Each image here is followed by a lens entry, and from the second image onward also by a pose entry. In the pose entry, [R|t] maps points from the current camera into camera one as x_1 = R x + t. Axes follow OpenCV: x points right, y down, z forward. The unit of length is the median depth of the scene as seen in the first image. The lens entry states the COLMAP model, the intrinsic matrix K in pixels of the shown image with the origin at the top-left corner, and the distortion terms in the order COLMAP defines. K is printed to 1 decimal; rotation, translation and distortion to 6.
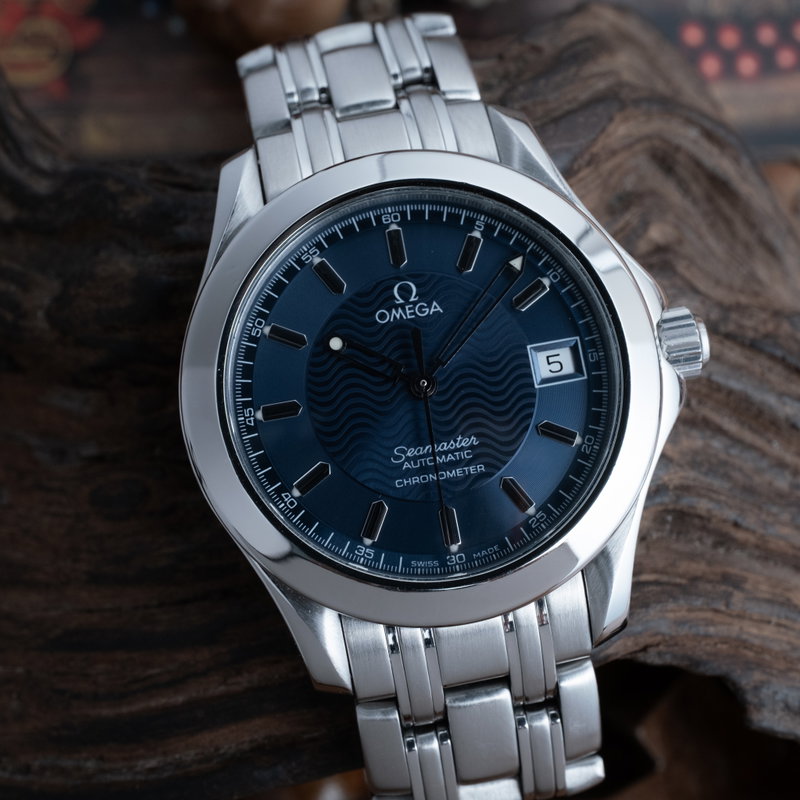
lens RADIAL K [[1453.0, 0, 449.6], [0, 1453.0, 400.3], [0, 0, 1]] dist [-0.003259, 0.190681]
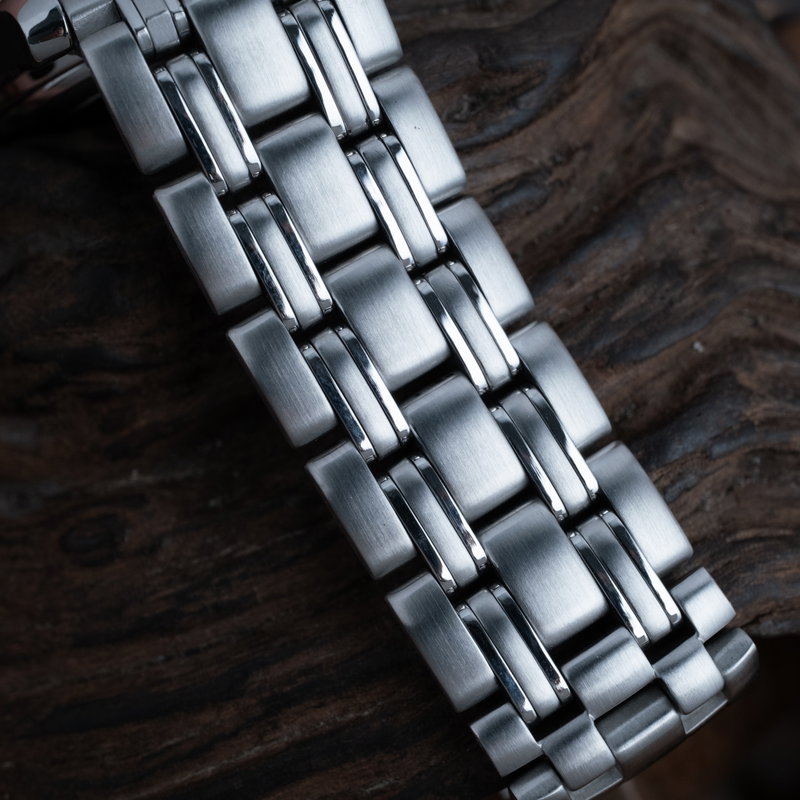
lens RADIAL K [[1453.0, 0, 449.6], [0, 1453.0, 400.3], [0, 0, 1]] dist [-0.003259, 0.190681]
pose [[0.987697, -0.152512, 0.034562, -0.046928], [0.152338, 0.988299, 0.007633, 0.013678], [-0.035322, -0.002274, 0.999373, 0.171379]]
